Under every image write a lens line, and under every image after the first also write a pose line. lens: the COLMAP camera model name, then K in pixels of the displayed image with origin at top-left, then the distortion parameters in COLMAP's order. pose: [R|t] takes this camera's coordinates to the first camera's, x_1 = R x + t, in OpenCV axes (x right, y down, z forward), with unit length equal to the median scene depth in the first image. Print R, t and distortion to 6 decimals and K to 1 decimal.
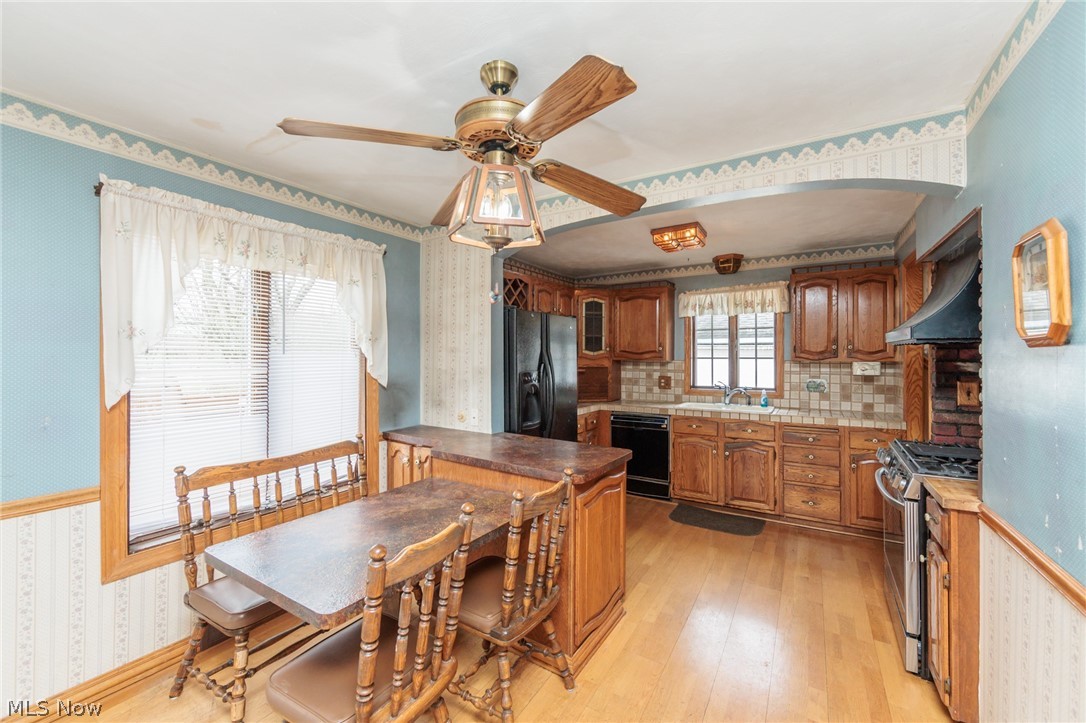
lens RADIAL K [[422.5, 0, 555.6], [0, 422.5, 354.4], [0, 0, 1]] dist [-0.002411, -0.000129]
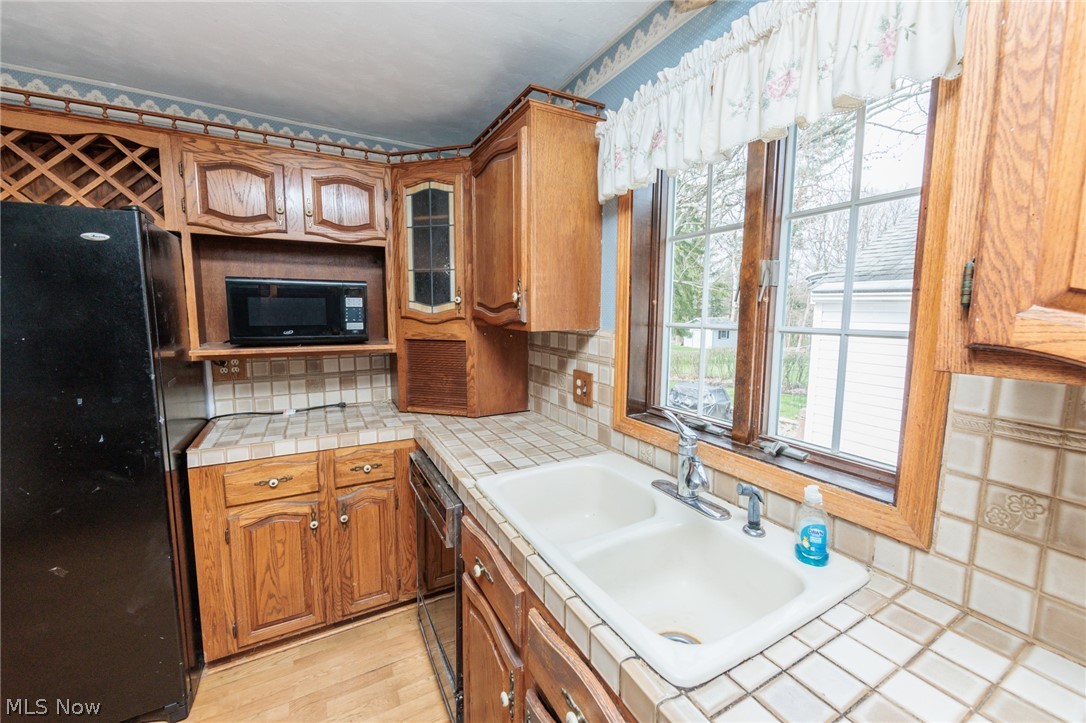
lens RADIAL K [[429.5, 0, 542.3], [0, 429.5, 356.8], [0, 0, 1]] dist [-0.001723, 0.000012]
pose [[0.871546, 0.051666, -0.487584, 0.416566], [0.001748, 0.994099, 0.108463, -0.002527], [0.490310, -0.095383, 0.866313, 0.660346]]
